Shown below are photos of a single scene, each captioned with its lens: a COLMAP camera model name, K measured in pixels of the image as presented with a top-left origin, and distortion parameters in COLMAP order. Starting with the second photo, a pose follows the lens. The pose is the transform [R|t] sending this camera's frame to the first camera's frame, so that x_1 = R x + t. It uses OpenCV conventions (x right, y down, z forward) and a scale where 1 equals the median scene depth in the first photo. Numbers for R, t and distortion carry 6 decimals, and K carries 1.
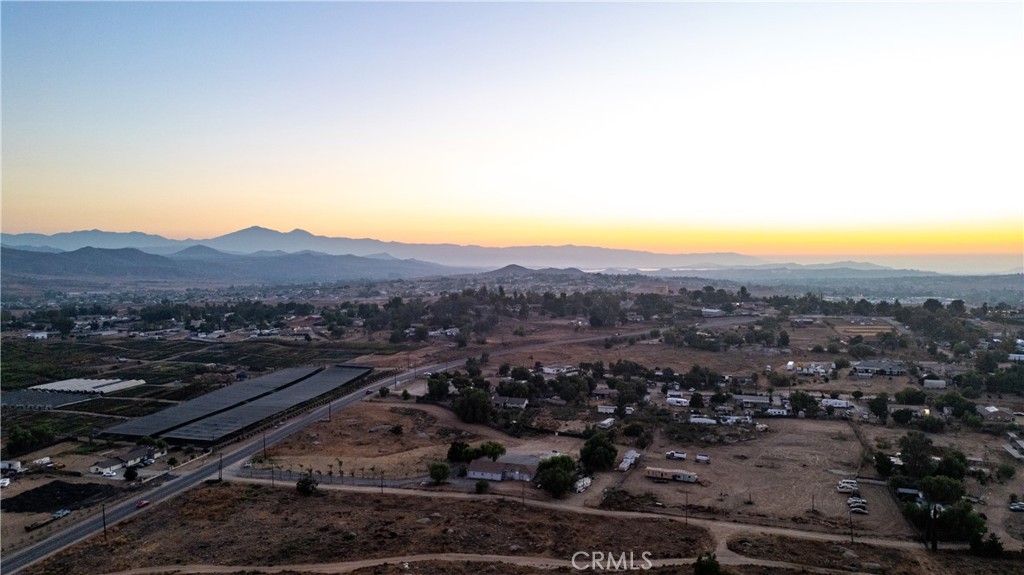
lens RADIAL K [[723.2, 0, 509.1], [0, 723.2, 287.0], [0, 0, 1]] dist [0.054010, -0.037862]
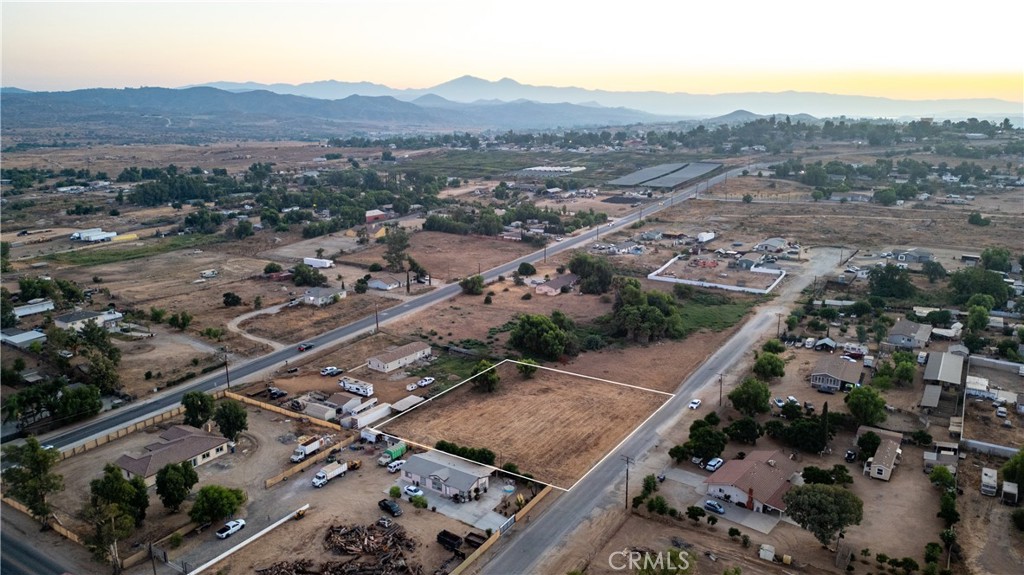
lens RADIAL K [[723.2, 0, 489.6], [0, 723.2, 289.0], [0, 0, 1]] dist [0.054010, -0.037862]
pose [[0.959264, 0.070092, -0.273679, -0.163788], [-0.013152, 0.978763, 0.204572, 0.044705], [0.282206, -0.192639, 0.939814, -0.494874]]
